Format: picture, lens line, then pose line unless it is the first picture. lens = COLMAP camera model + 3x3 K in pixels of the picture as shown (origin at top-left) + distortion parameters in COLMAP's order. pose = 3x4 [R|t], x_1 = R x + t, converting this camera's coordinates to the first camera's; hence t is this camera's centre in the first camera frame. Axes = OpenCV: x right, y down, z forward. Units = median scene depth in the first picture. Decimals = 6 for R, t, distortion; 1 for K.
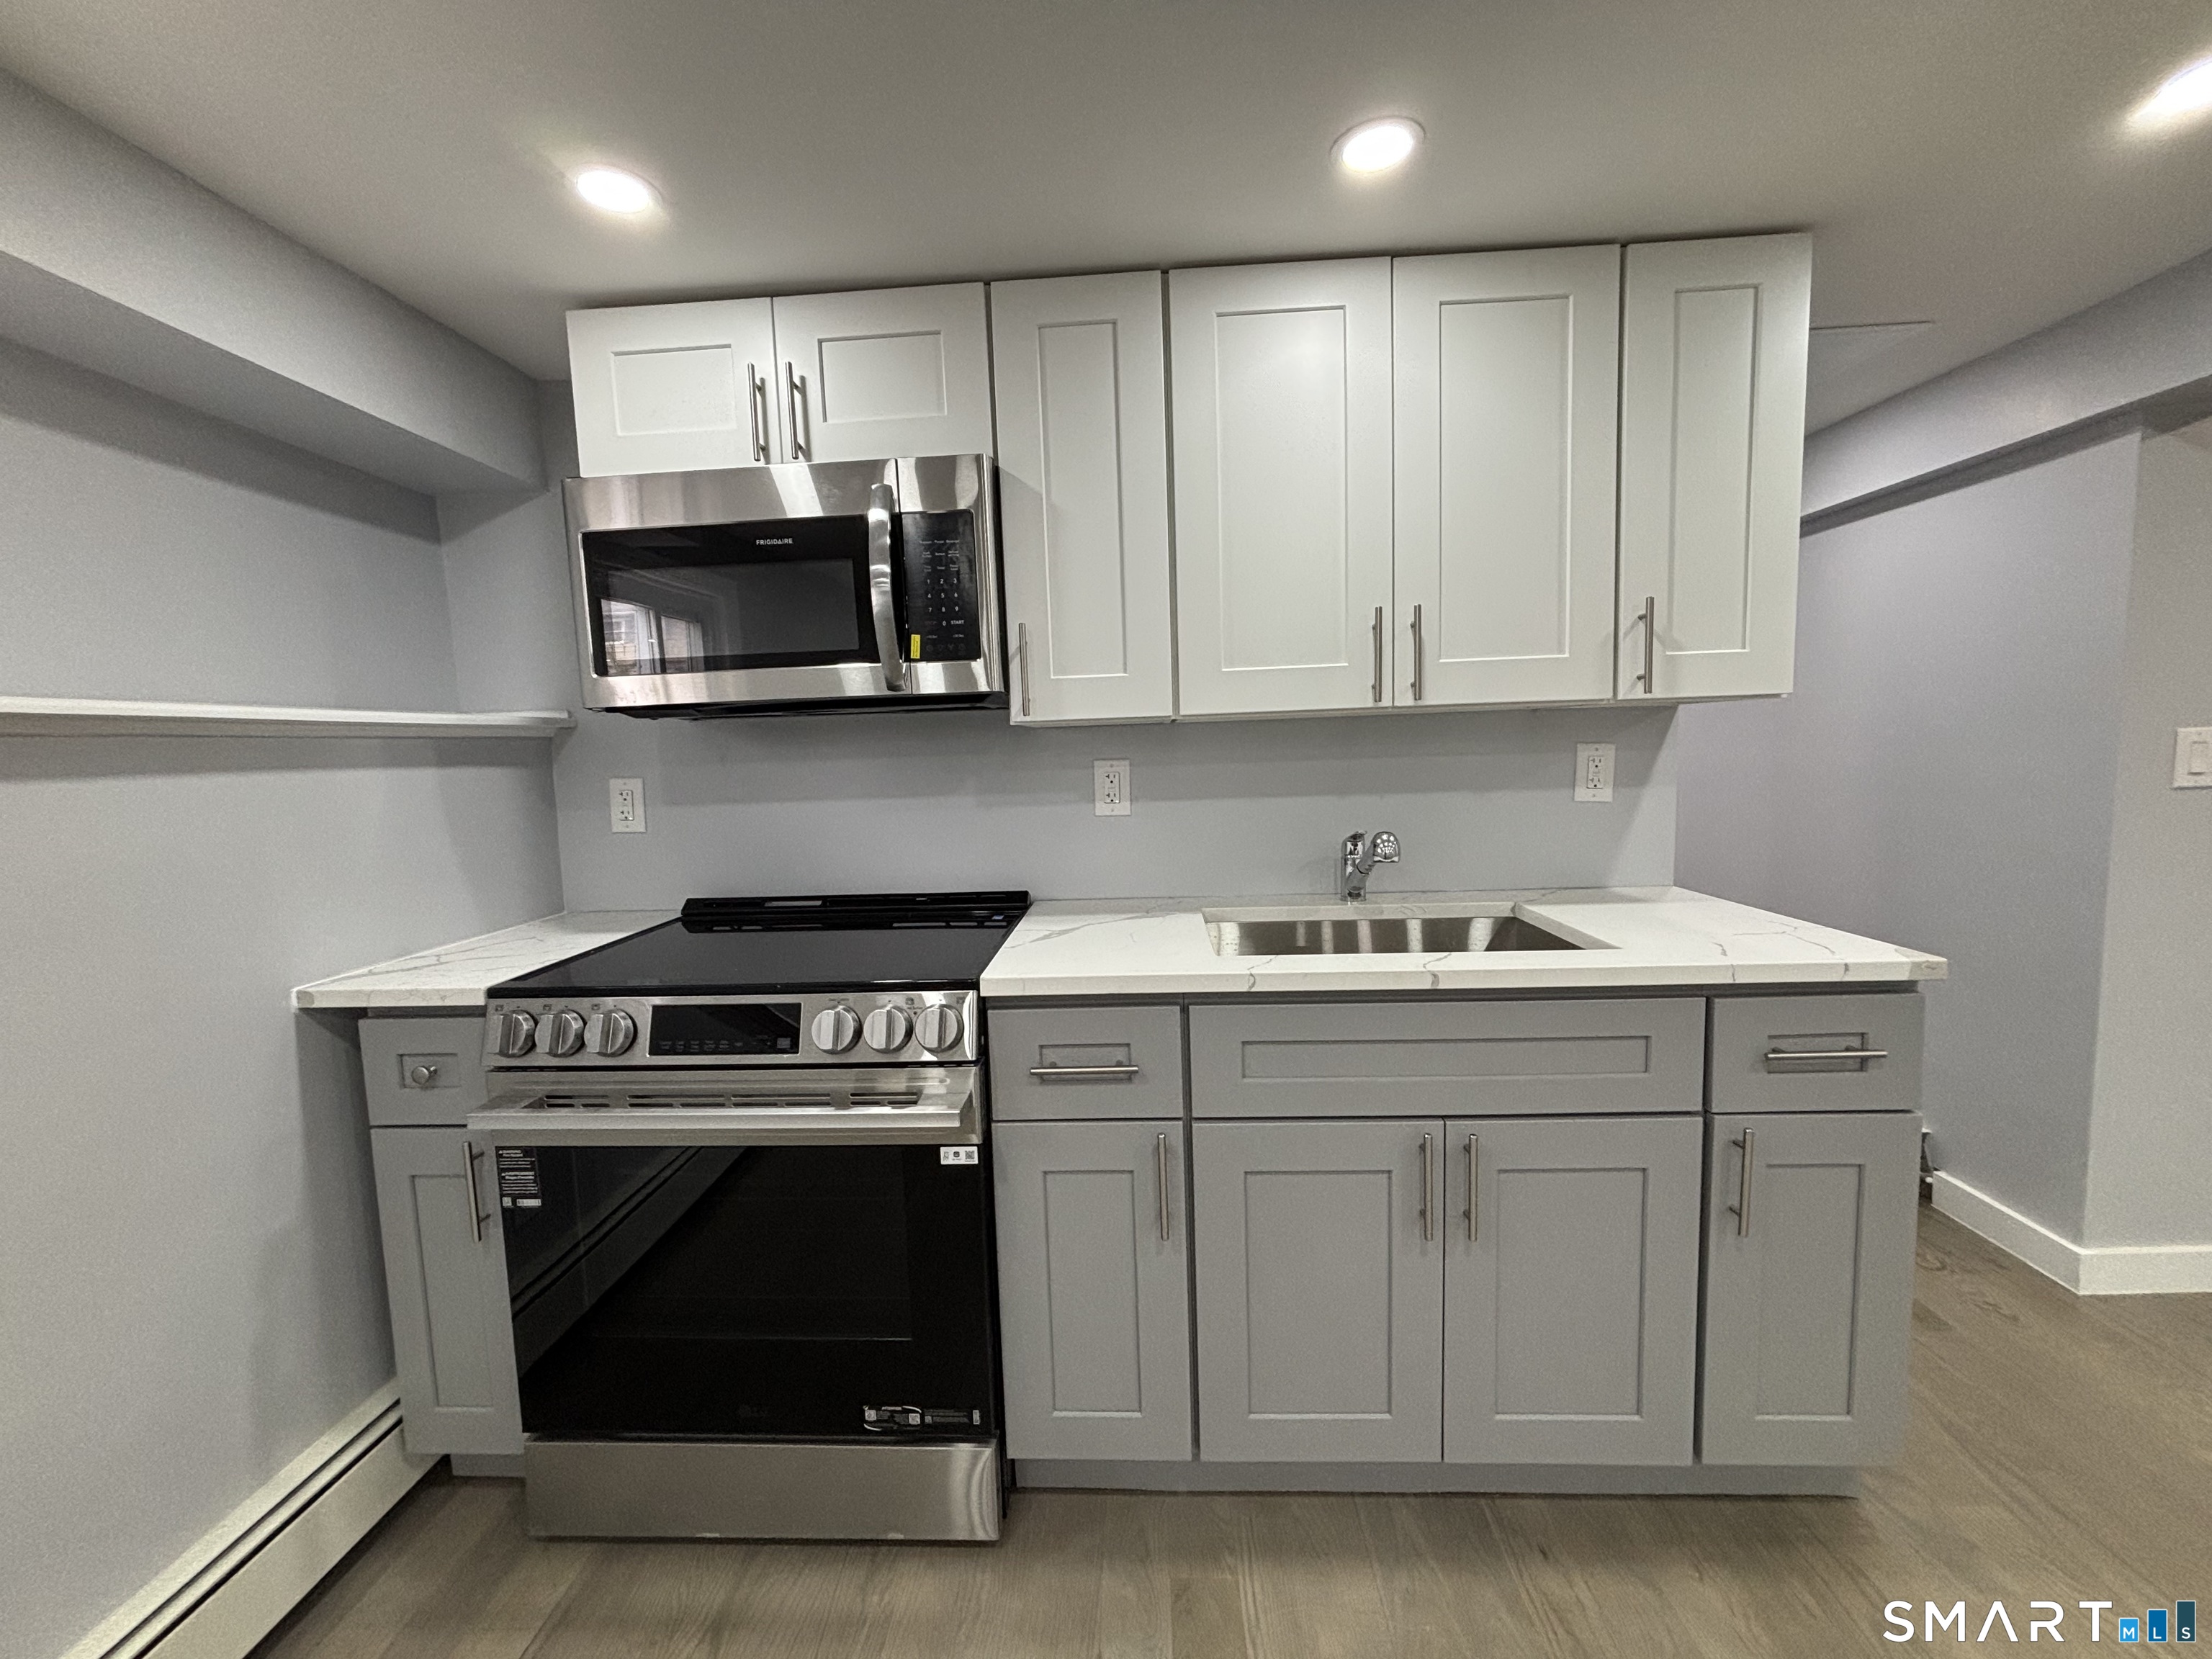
lens RADIAL K [[891.3, 0, 1090.2], [0, 891.3, 829.3], [0, 0, 1]] dist [0.000801, 0.000433]
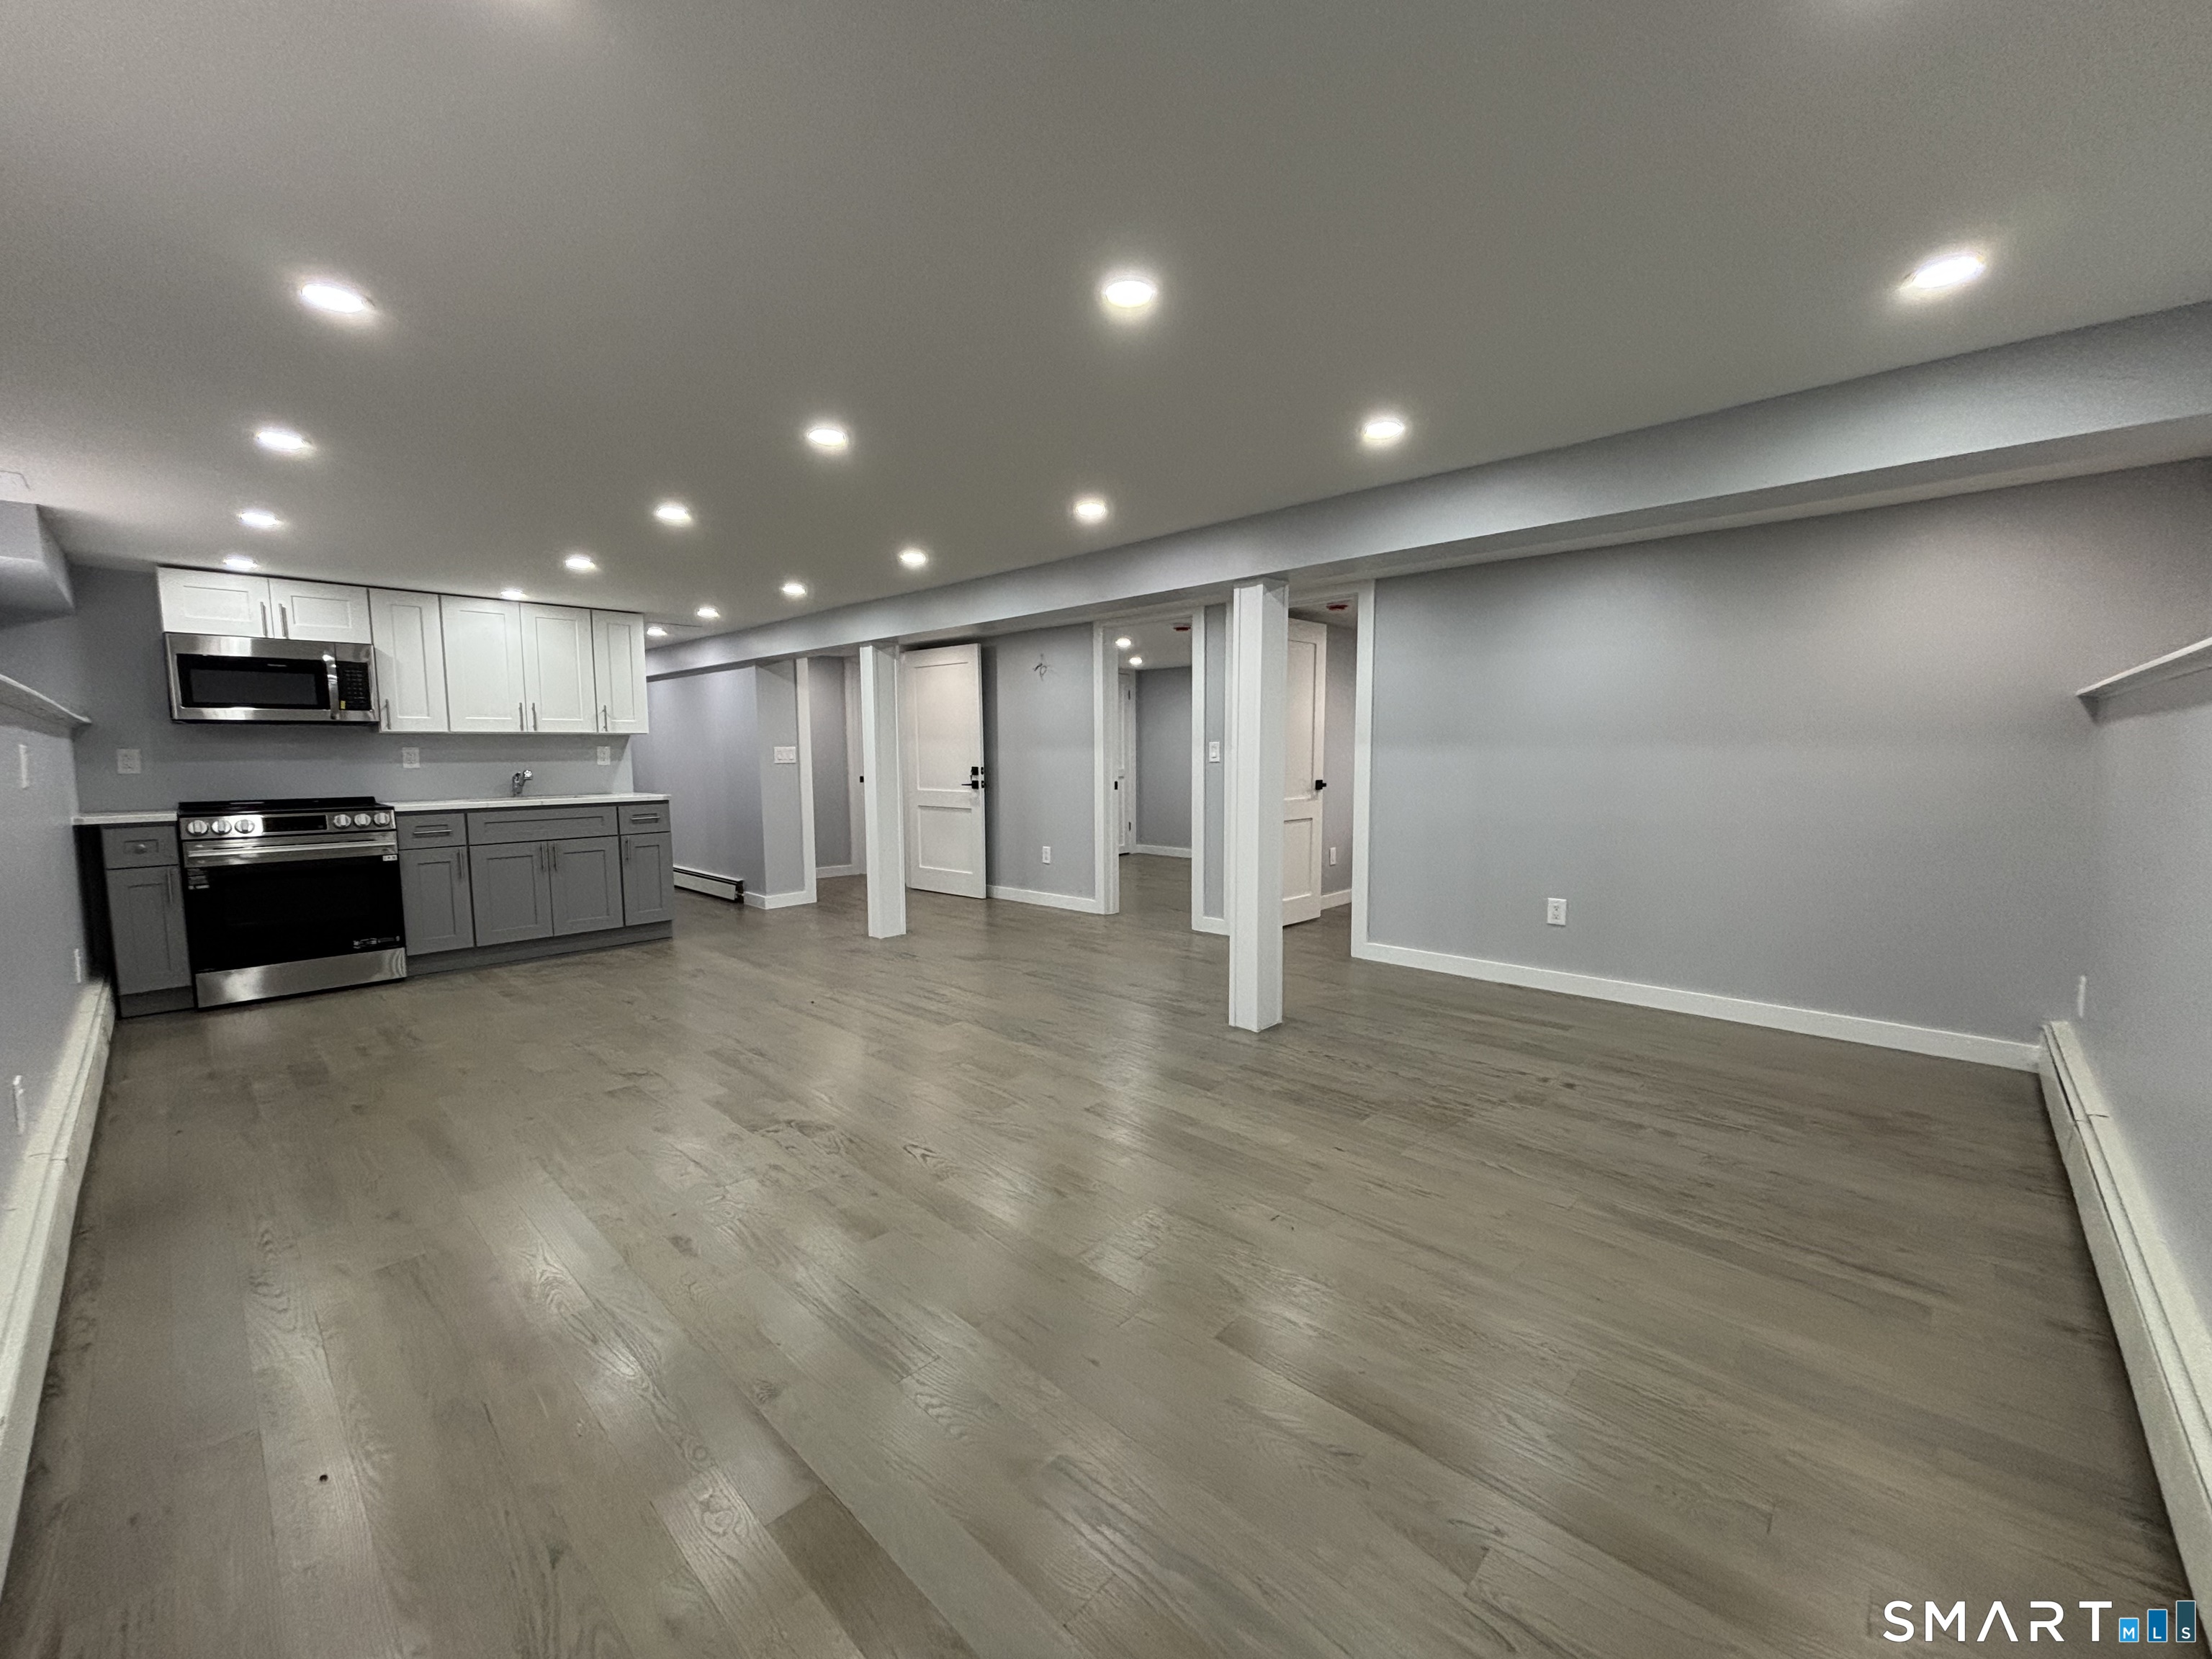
lens RADIAL K [[891.3, 0, 1090.2], [0, 891.3, 829.3], [0, 0, 1]] dist [0.000801, 0.000433]
pose [[0.655853, -0.037104, 0.753976, -0.853510], [0.055896, 0.998436, 0.000512, 0.360303], [-0.752816, 0.041808, 0.656901, -2.905686]]
